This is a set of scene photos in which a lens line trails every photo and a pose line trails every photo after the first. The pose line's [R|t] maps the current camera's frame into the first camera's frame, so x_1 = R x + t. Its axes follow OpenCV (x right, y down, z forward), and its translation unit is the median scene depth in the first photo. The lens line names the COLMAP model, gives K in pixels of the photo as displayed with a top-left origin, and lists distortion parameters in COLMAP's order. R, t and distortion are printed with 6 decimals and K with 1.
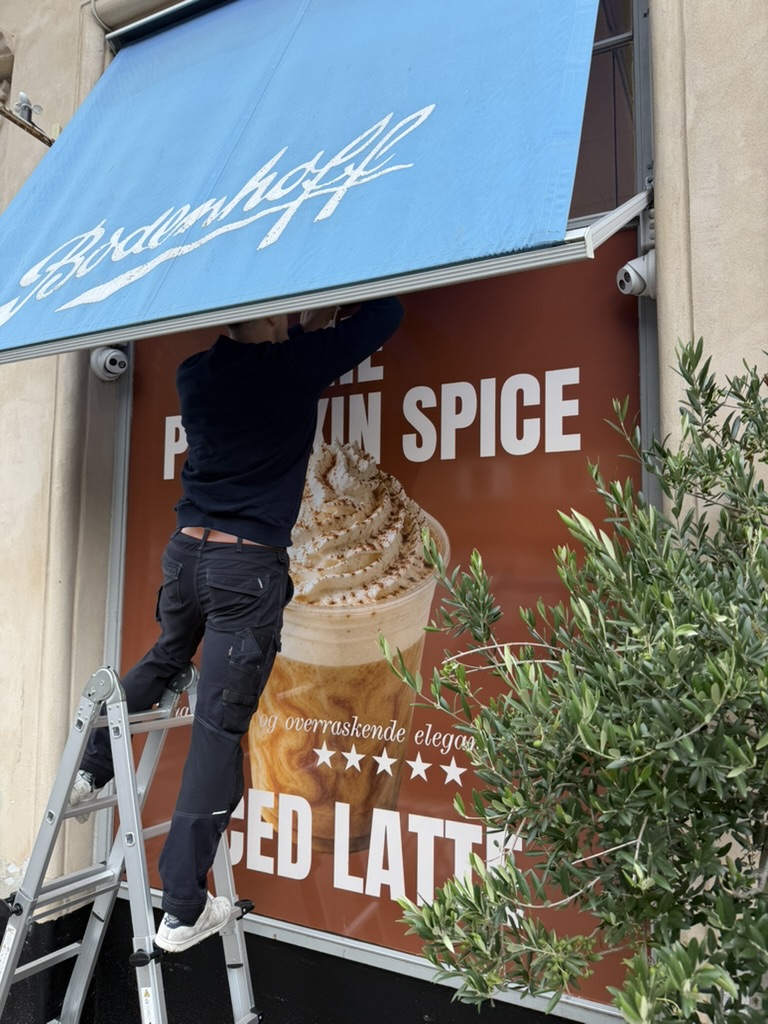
lens RADIAL K [[722.3, 0, 384.0], [0, 722.3, 512.0], [0, 0, 1]] dist [0.195875, -0.429918]
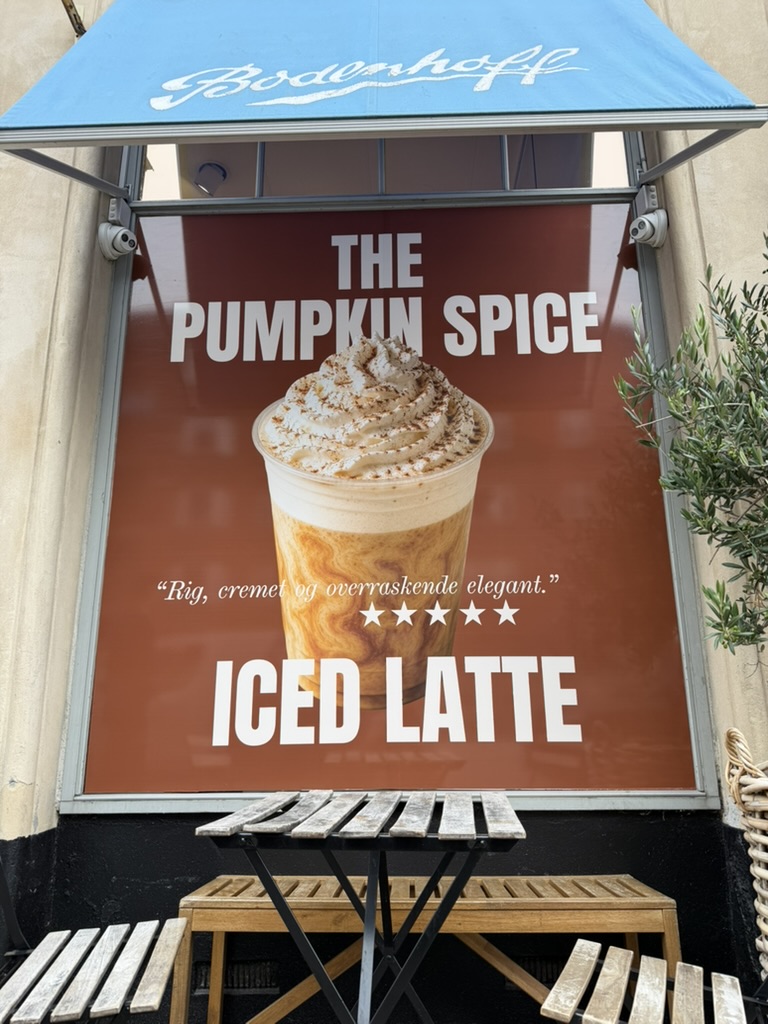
lens RADIAL K [[722.3, 0, 384.0], [0, 722.3, 512.0], [0, 0, 1]] dist [0.195875, -0.429918]
pose [[0.905962, 0.094249, 0.412736, -0.504534], [-0.019305, 0.983087, -0.182116, 0.377594], [-0.422920, 0.157023, 0.892459, 0.064648]]
